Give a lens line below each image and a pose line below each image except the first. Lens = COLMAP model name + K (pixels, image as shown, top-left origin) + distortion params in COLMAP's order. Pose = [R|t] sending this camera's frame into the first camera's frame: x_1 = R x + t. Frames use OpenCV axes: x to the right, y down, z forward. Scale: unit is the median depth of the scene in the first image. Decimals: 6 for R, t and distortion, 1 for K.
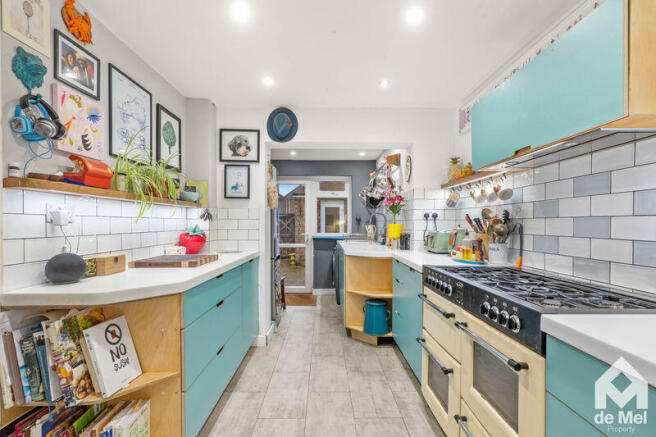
lens RADIAL K [[307.1, 0, 328.0], [0, 307.1, 218.5], [0, 0, 1]] dist [0.000031, 0.000101]
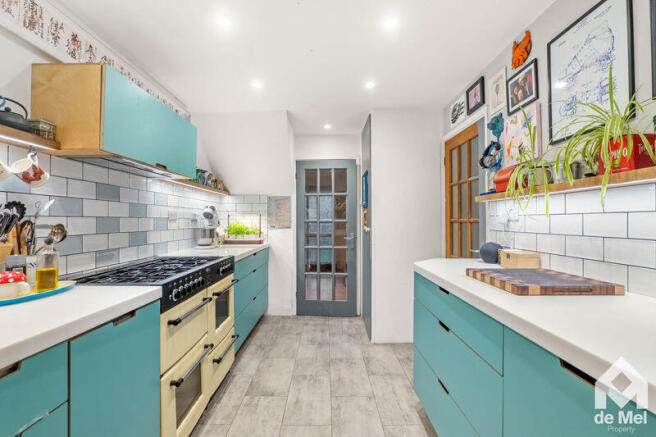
lens RADIAL K [[307.1, 0, 328.0], [0, 307.1, 218.5], [0, 0, 1]] dist [0.000031, 0.000101]
pose [[-0.999988, 0.001088, 0.004725, -0.078511], [0.000978, 0.999731, -0.023192, 0.029872], [-0.004749, -0.023187, -0.999720, 2.150911]]
